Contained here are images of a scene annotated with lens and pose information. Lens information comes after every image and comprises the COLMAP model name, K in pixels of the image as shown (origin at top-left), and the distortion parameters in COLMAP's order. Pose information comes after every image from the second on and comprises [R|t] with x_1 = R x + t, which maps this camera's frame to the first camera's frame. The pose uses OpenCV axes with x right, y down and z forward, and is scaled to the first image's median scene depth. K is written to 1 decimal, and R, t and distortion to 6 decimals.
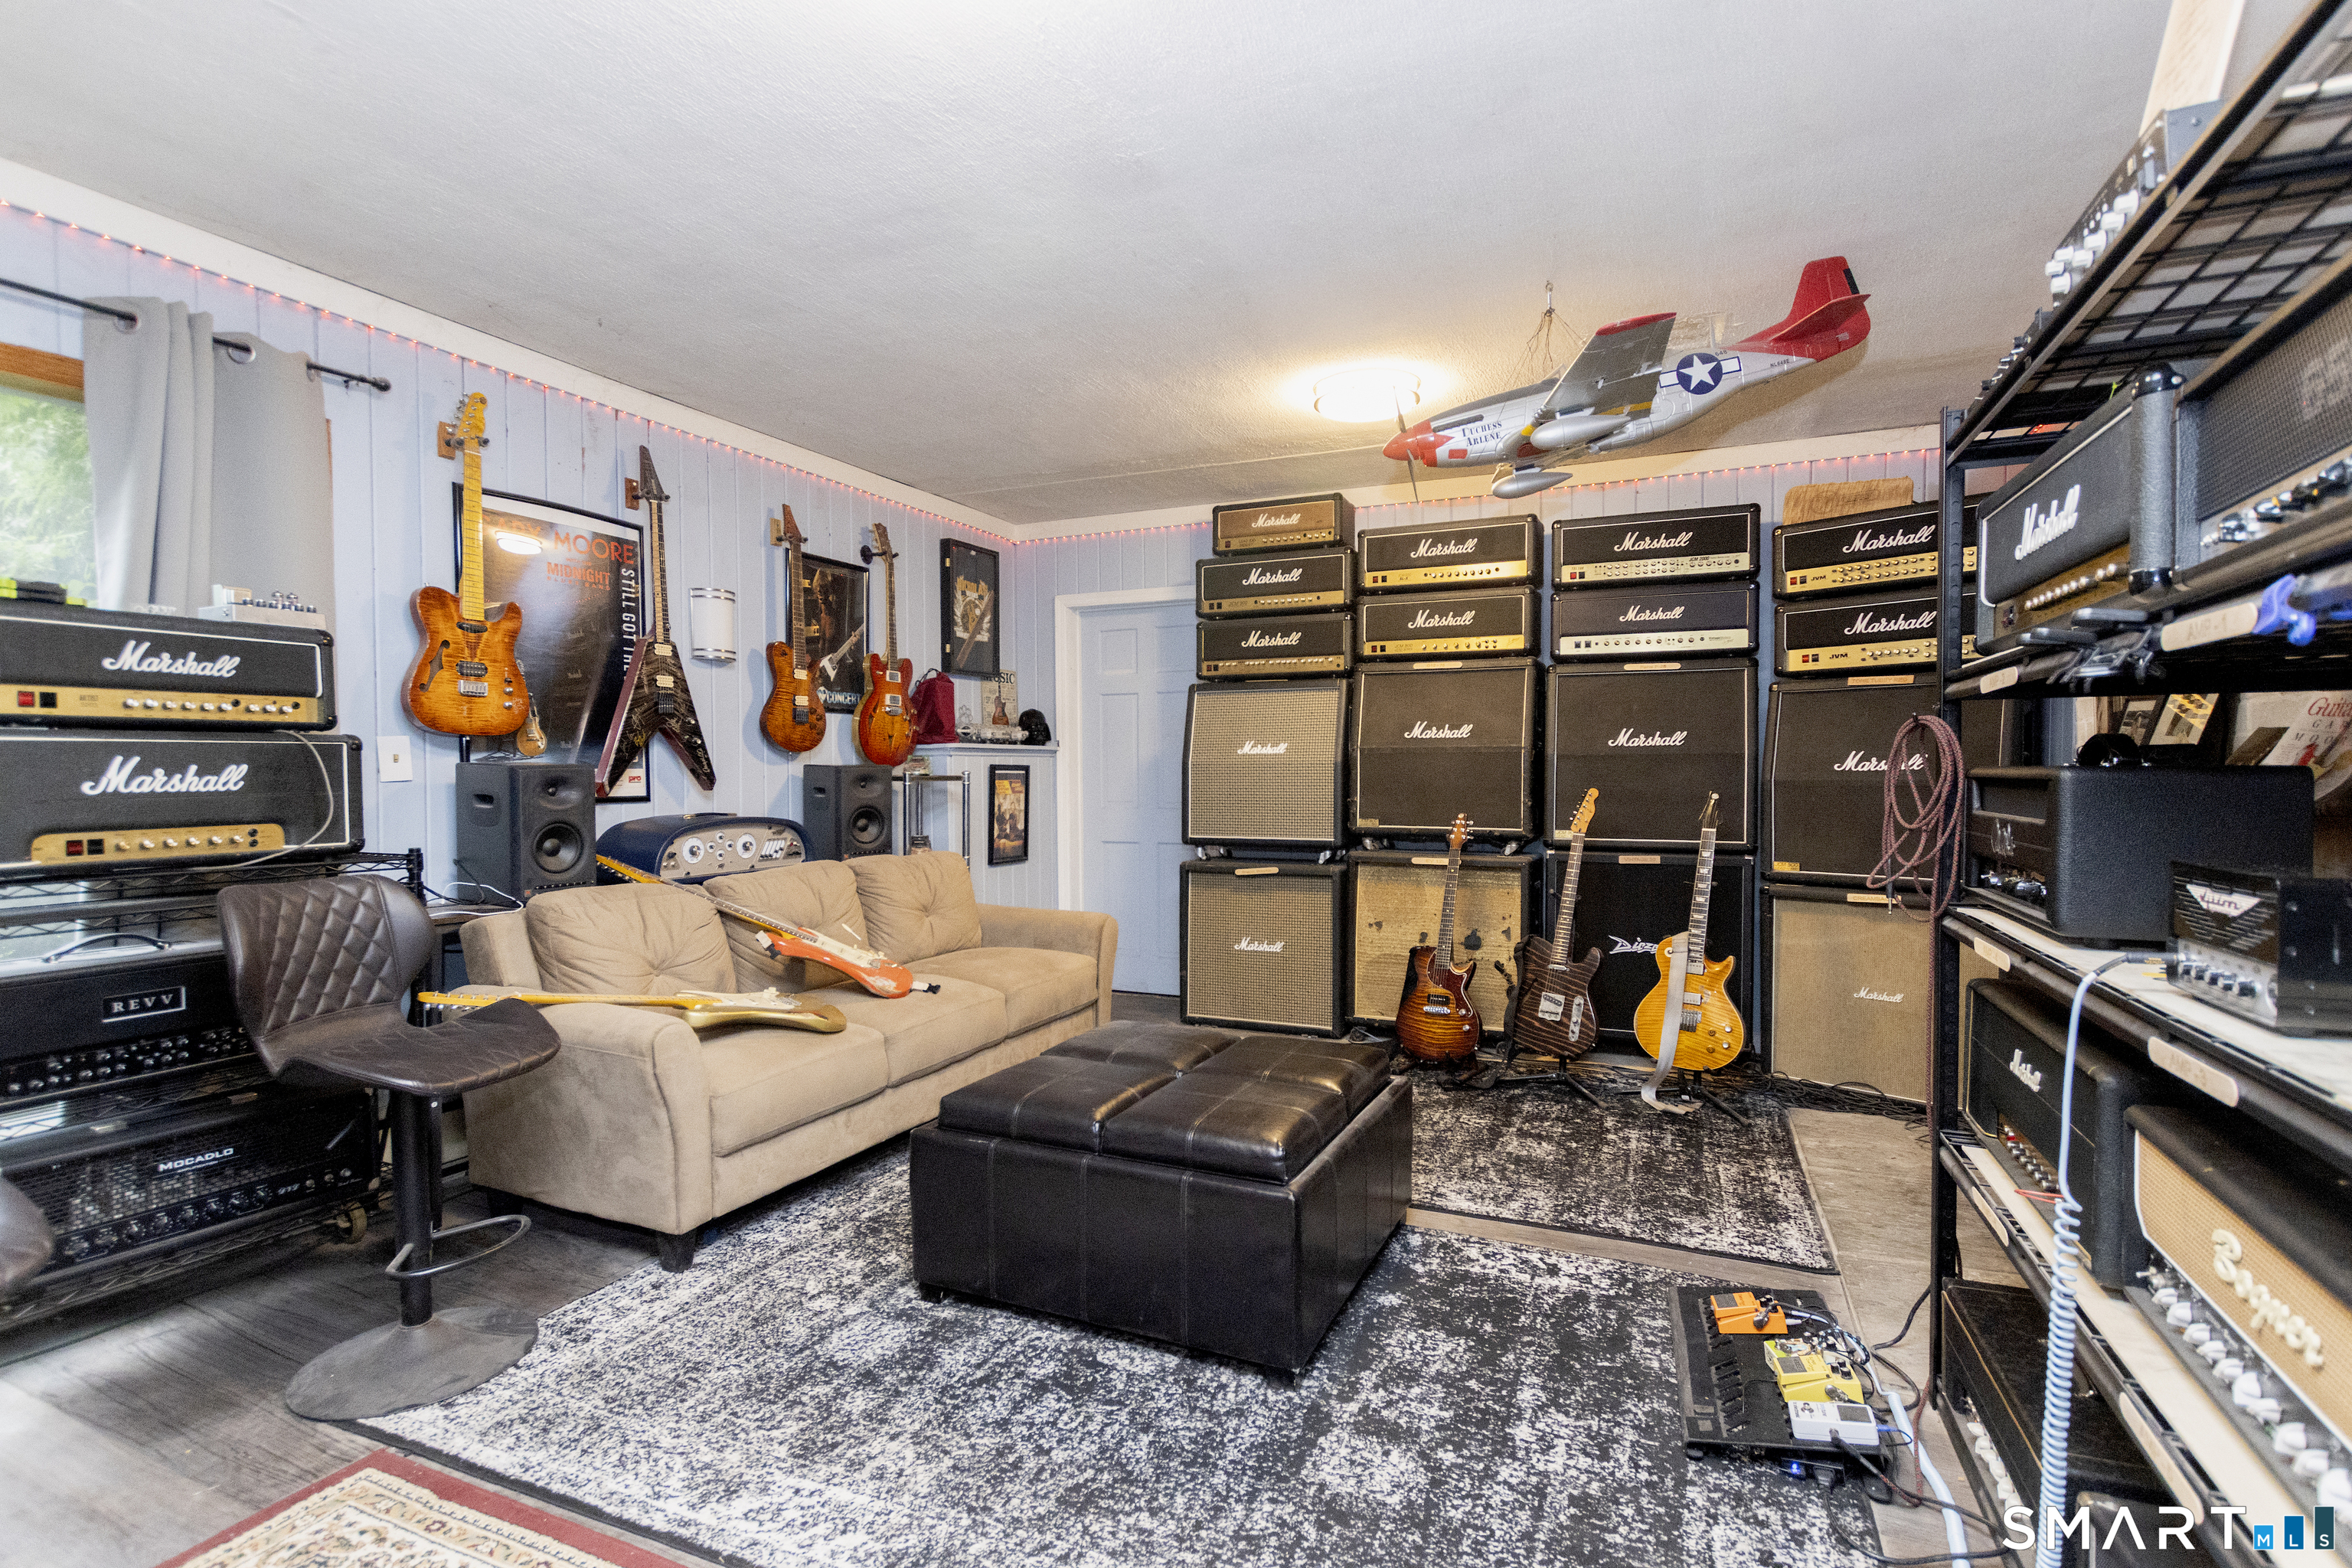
lens RADIAL K [[1111.8, 0, 1190.5], [0, 1111.8, 789.4], [0, 0, 1]] dist [0.000187, -0.000004]
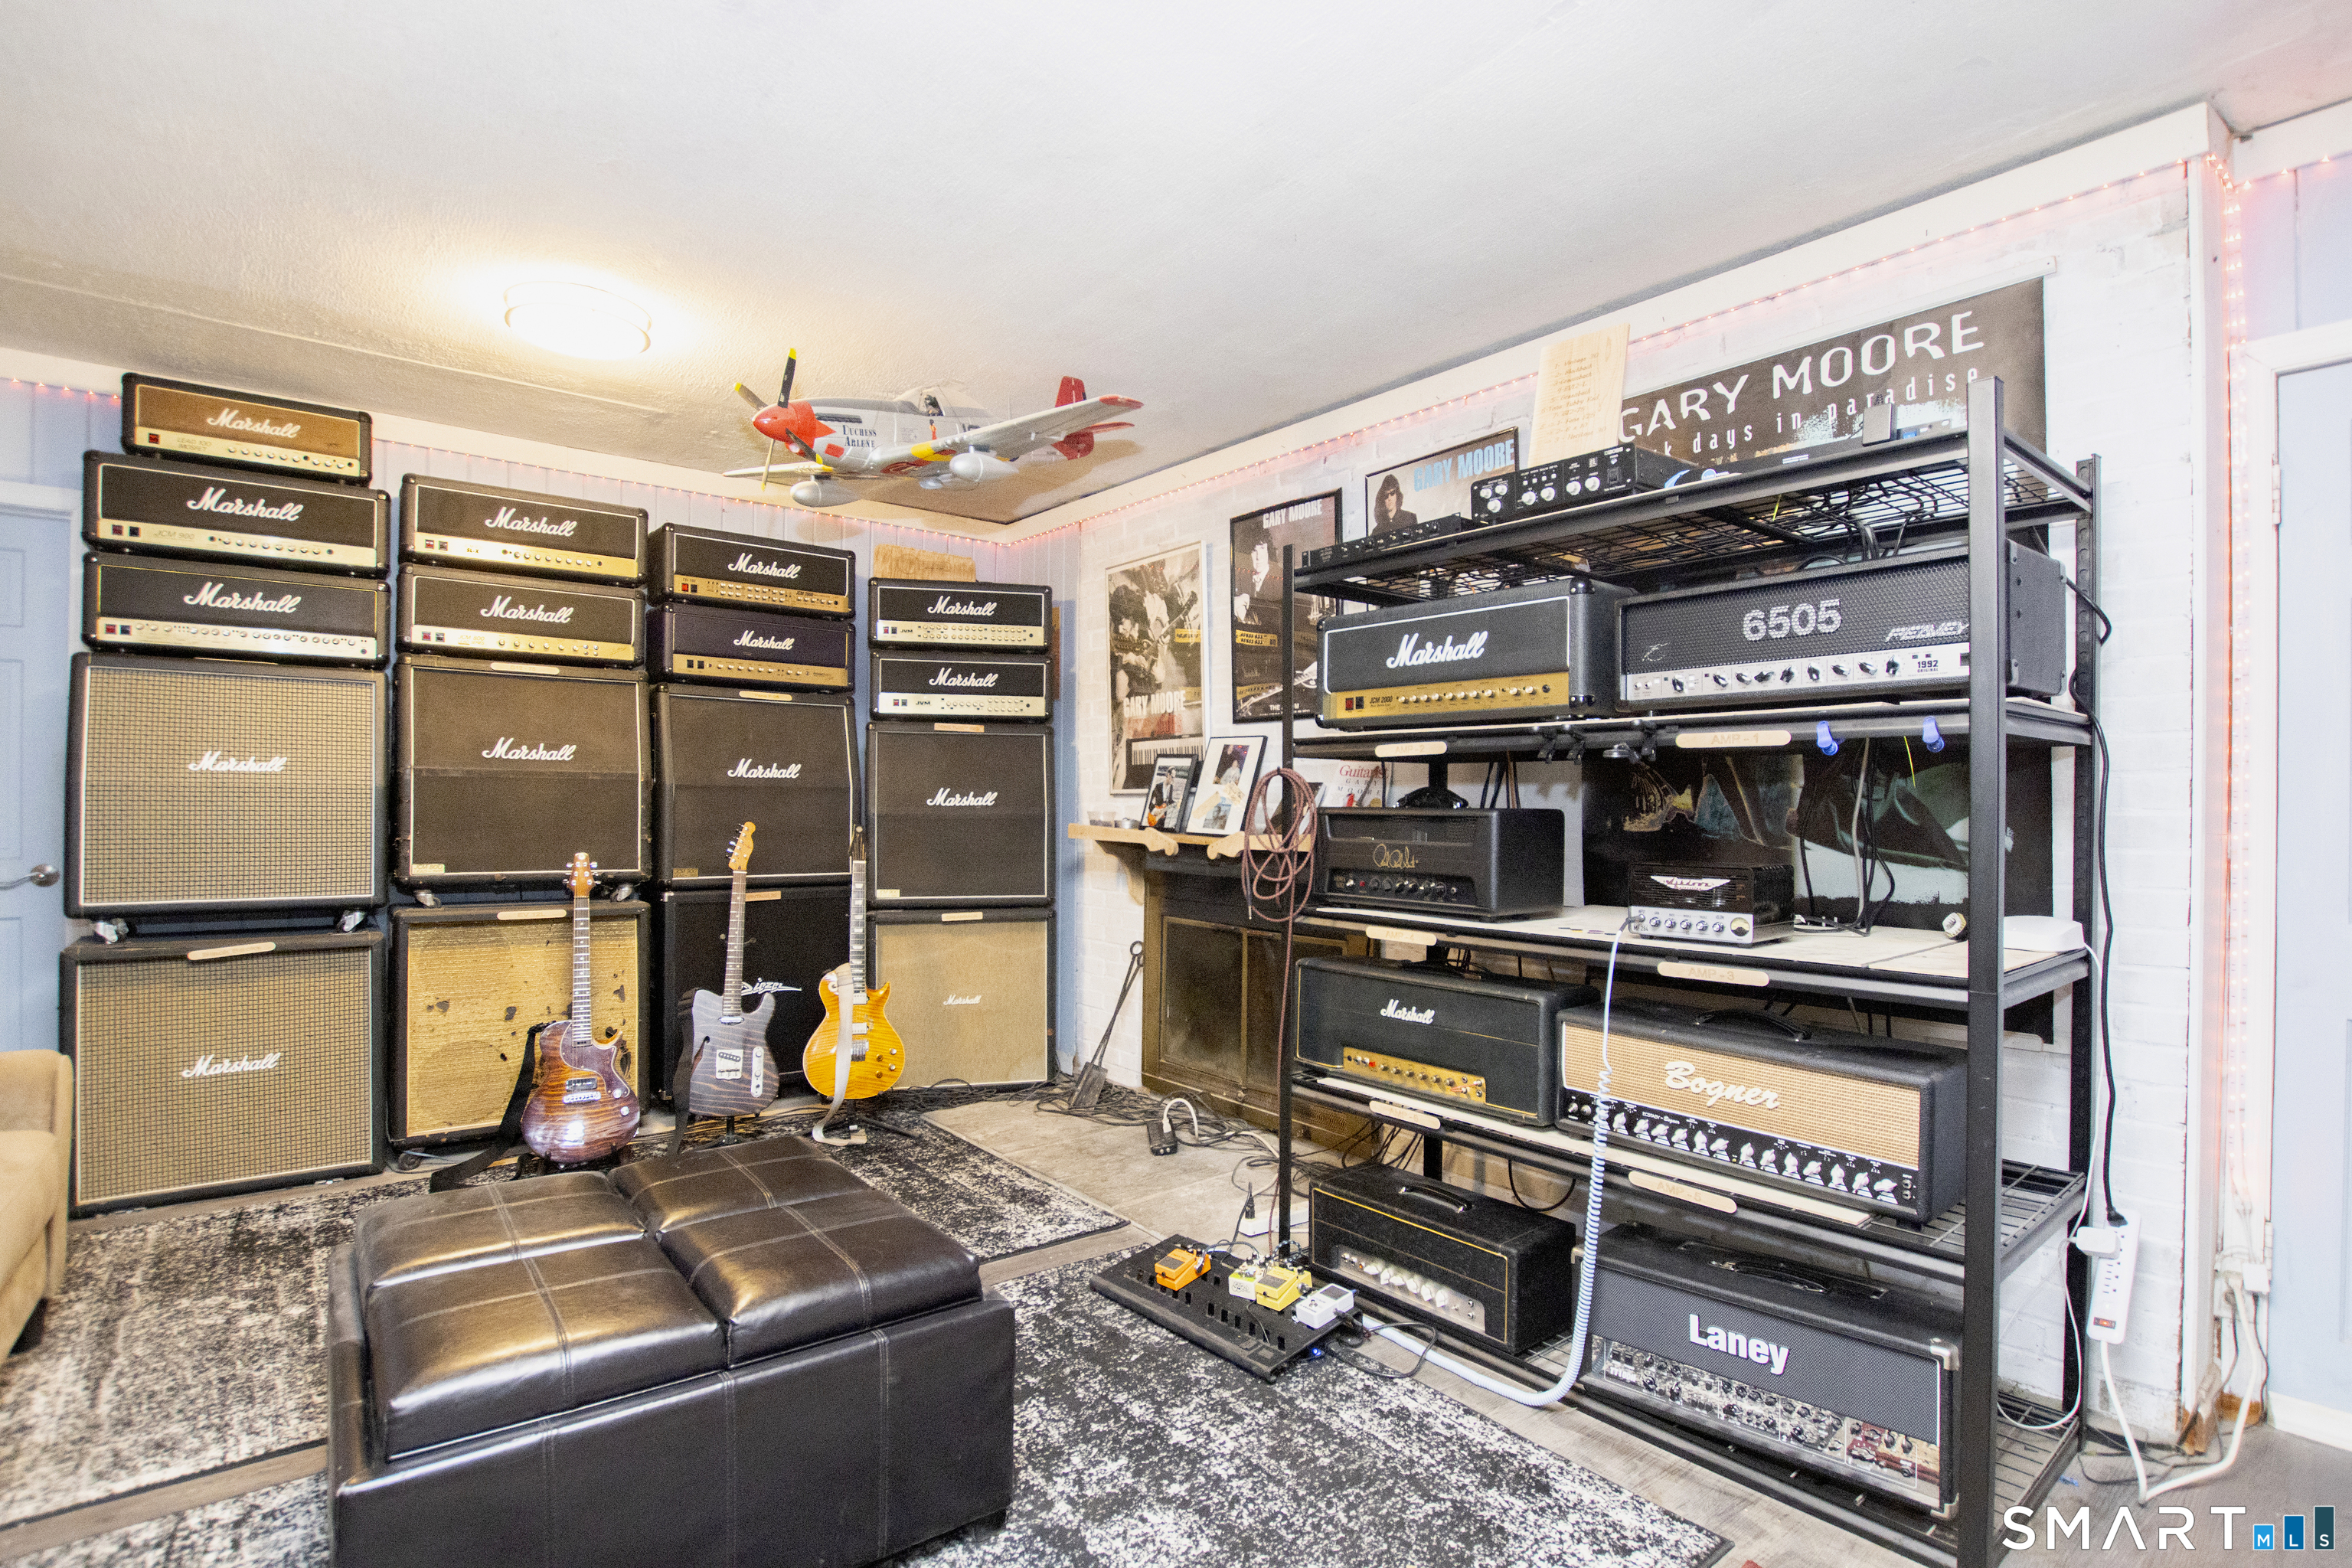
lens RADIAL K [[1134.4, 0, 1189.1], [0, 1134.4, 798.9], [0, 0, 1]] dist [-0.032295, -0.000340]
pose [[0.457199, 0.012658, 0.889274, -0.286316], [0.003502, 0.999865, -0.016033, -0.003671], [-0.889358, 0.010445, 0.457093, 0.220521]]
